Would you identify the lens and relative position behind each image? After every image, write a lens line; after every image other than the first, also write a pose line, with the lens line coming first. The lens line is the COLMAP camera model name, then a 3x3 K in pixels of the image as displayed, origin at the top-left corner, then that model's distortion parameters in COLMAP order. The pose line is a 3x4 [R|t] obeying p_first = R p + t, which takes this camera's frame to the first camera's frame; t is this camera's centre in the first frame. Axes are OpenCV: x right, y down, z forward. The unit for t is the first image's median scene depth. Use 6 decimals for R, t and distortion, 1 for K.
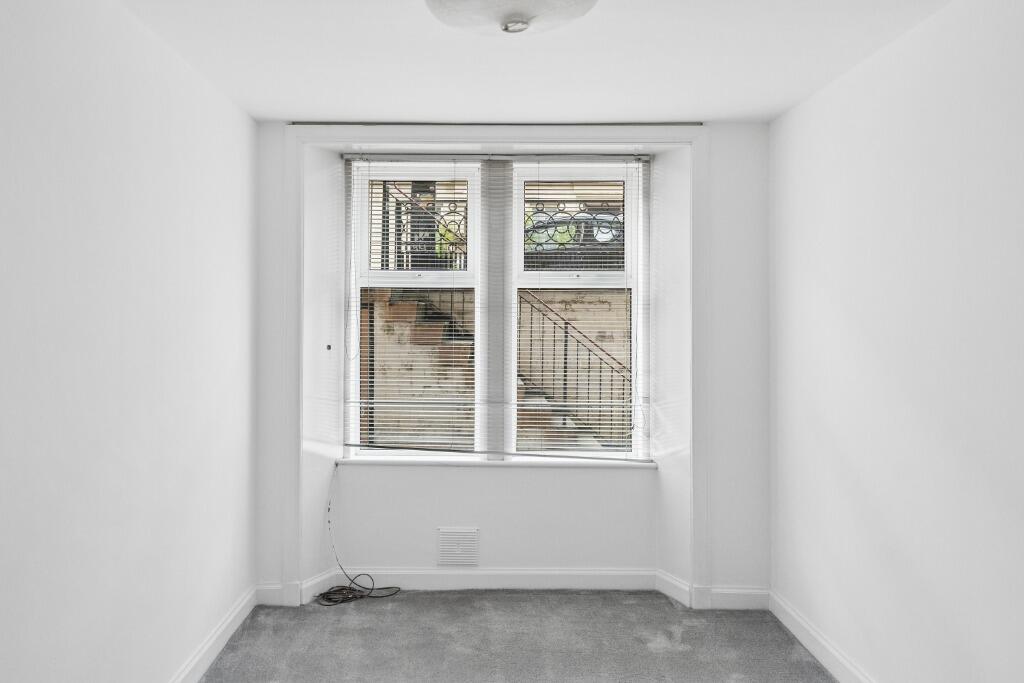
lens RADIAL K [[806.3, 0, 494.5], [0, 806.3, 289.2], [0, 0, 1]] dist [-0.031213, 0.011642]
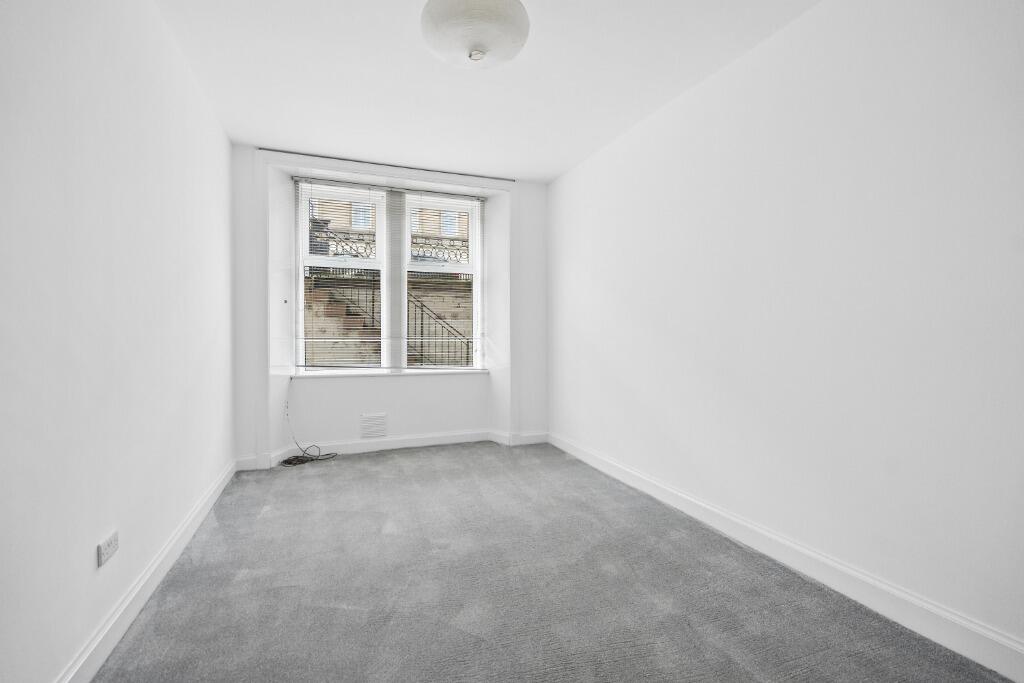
lens RADIAL K [[466.4, 0, 511.4], [0, 466.4, 342.0], [0, 0, 1]] dist [-0.000745, 0.000373]
pose [[0.927846, -0.008635, 0.372864, -0.142225], [0.000933, 0.999783, 0.020831, 0.134589], [-0.372963, -0.018980, 0.927652, 0.015310]]
